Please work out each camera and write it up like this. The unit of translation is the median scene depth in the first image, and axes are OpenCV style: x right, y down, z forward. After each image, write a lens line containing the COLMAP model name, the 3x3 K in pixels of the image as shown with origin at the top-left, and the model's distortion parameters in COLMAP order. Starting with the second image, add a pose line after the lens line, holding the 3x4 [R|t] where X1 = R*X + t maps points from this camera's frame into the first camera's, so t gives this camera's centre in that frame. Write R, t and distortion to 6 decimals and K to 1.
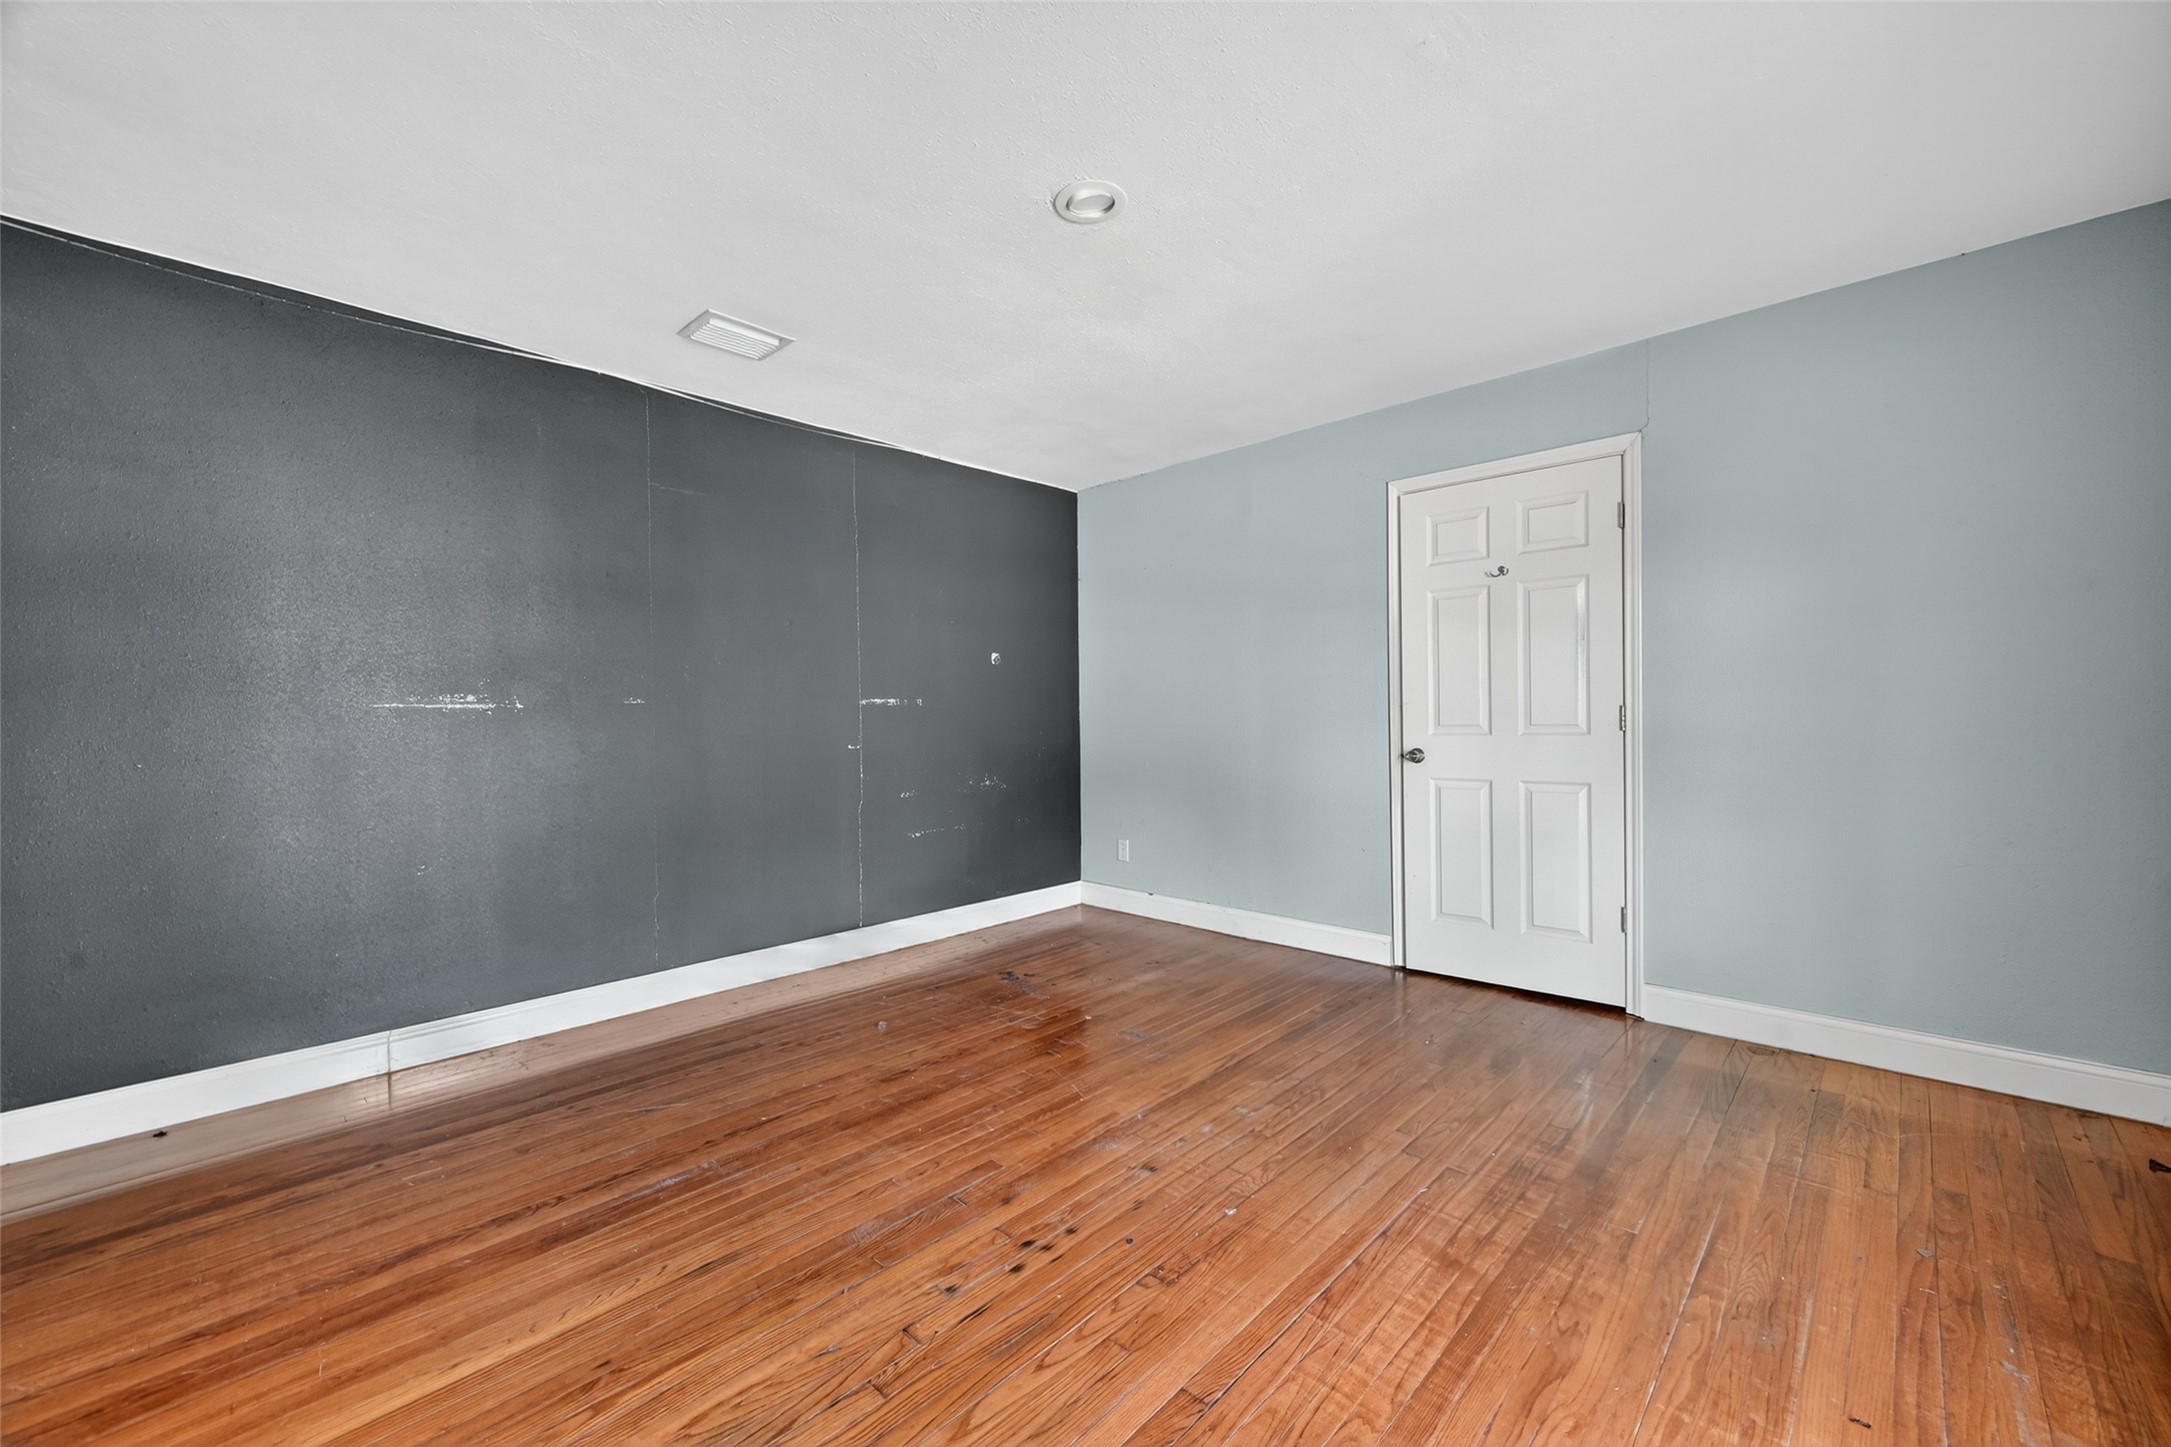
lens RADIAL K [[855.6, 0, 1095.3], [0, 855.6, 718.0], [0, 0, 1]] dist [0.001514, 0.000249]
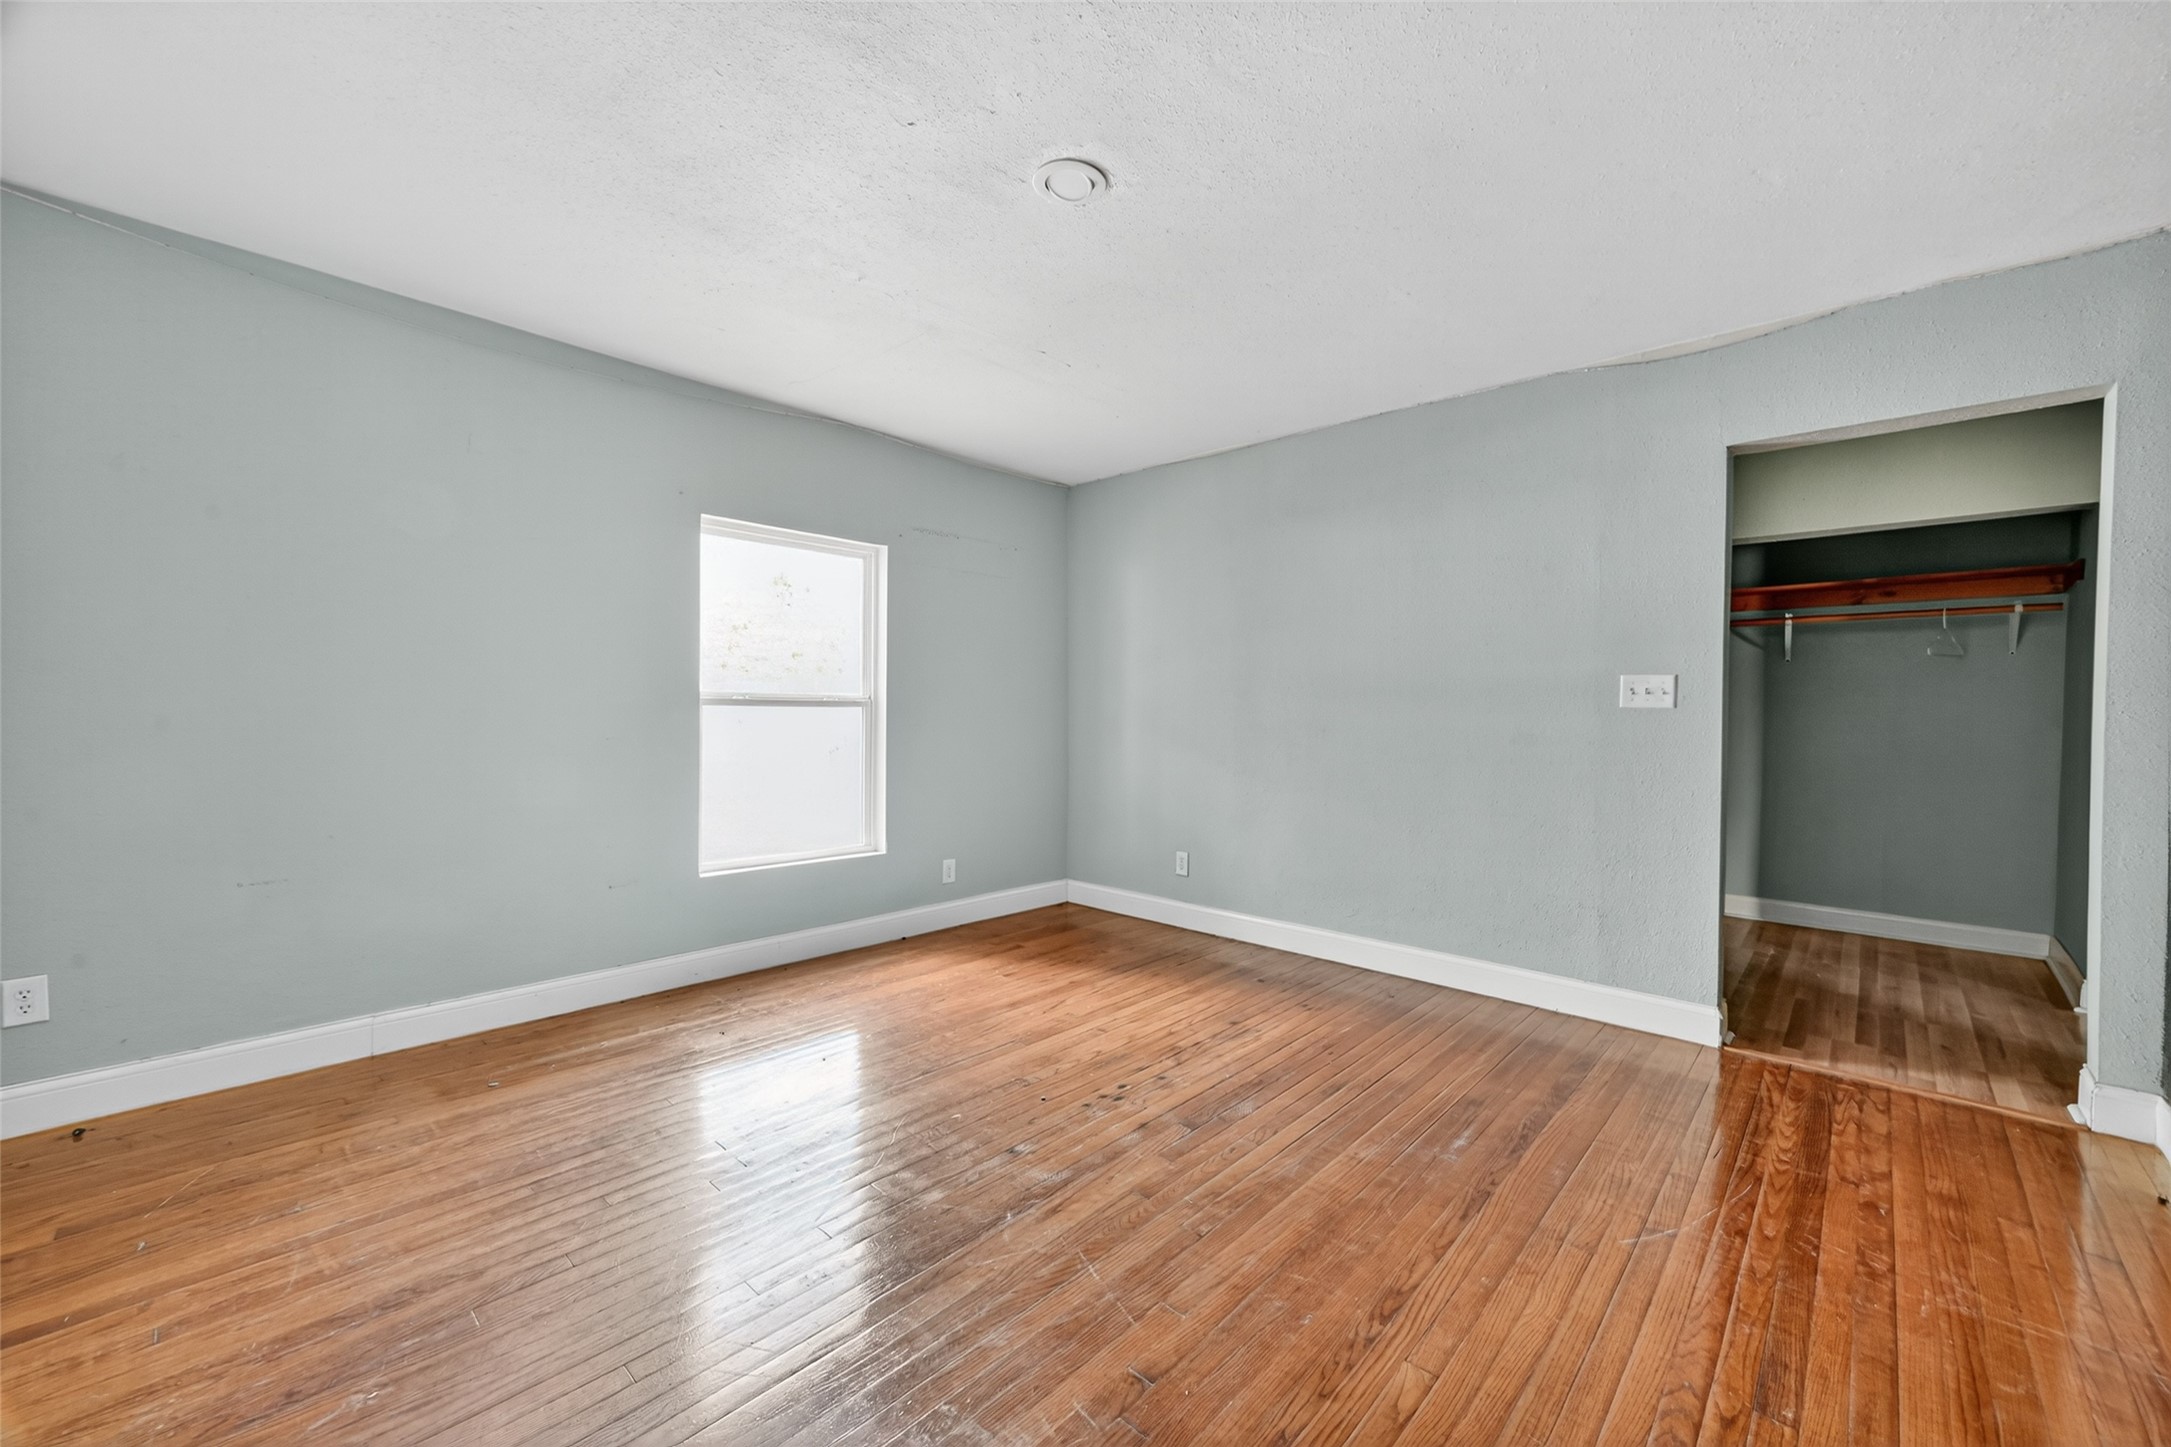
lens RADIAL K [[855.6, 0, 1095.3], [0, 855.6, 718.0], [0, 0, 1]] dist [0.001514, 0.000249]
pose [[-0.999872, 0.001901, -0.015880, -0.016443], [0.001618, 0.999840, 0.017834, -0.012322], [0.015911, 0.017806, -0.999715, 1.761271]]
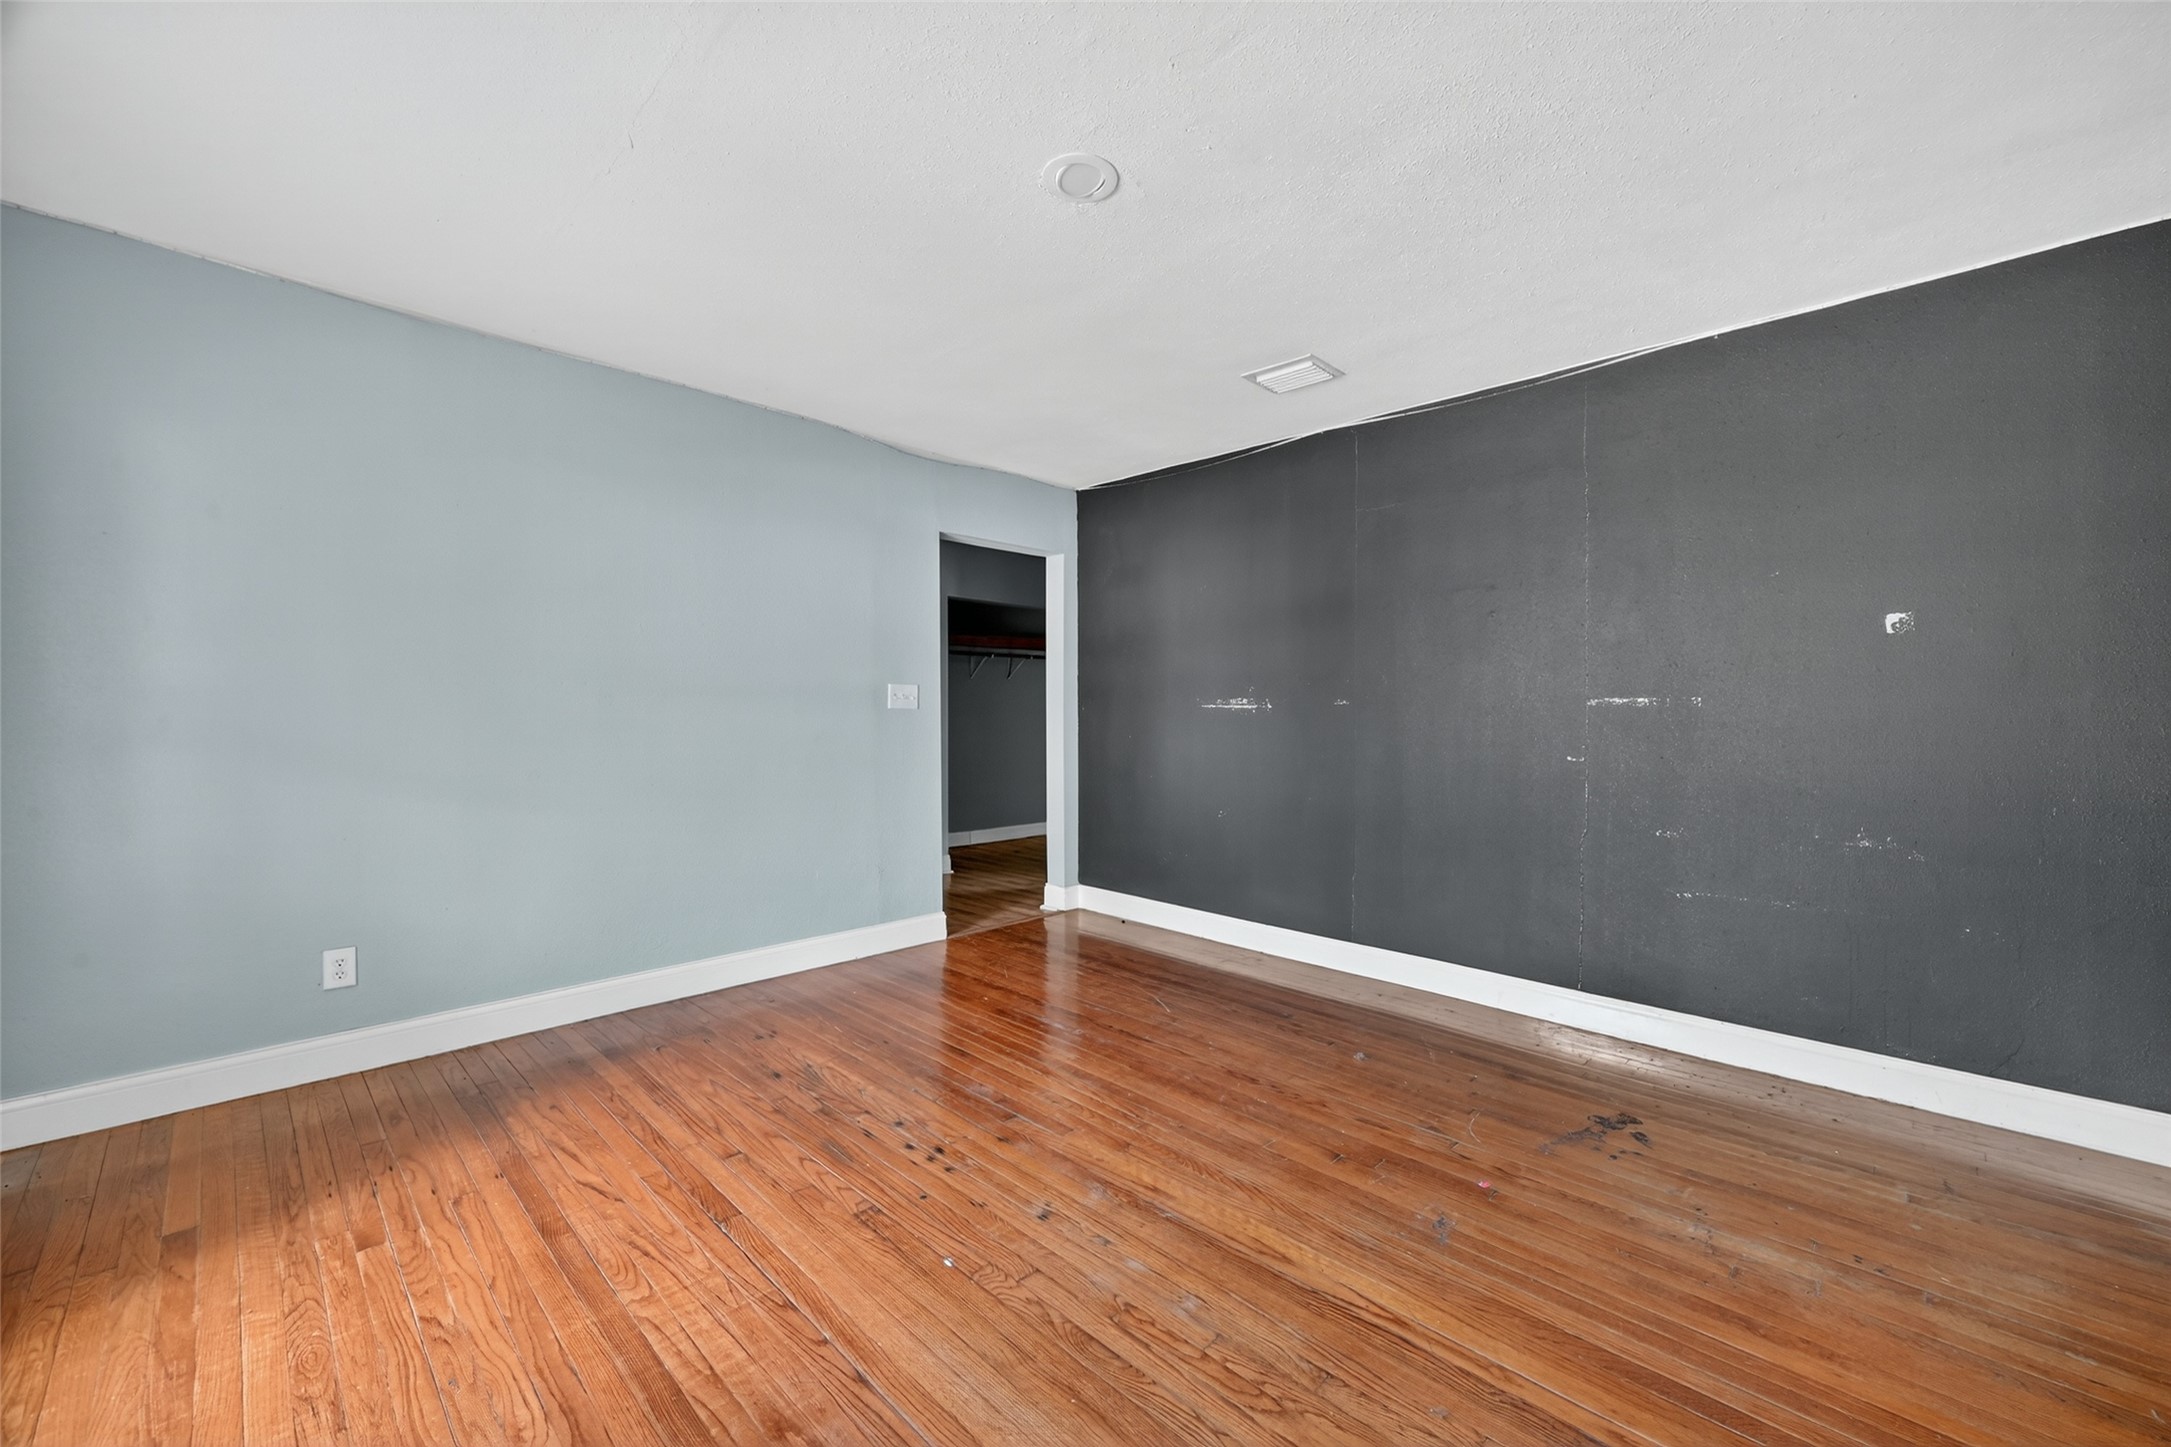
lens RADIAL K [[855.6, 0, 1095.3], [0, 855.6, 718.0], [0, 0, 1]] dist [0.001514, 0.000249]
pose [[-0.017212, 0.018059, -0.999689, 0.845007], [-0.012092, 0.999760, 0.018269, -0.021201], [0.999779, 0.012403, -0.016989, 0.925290]]
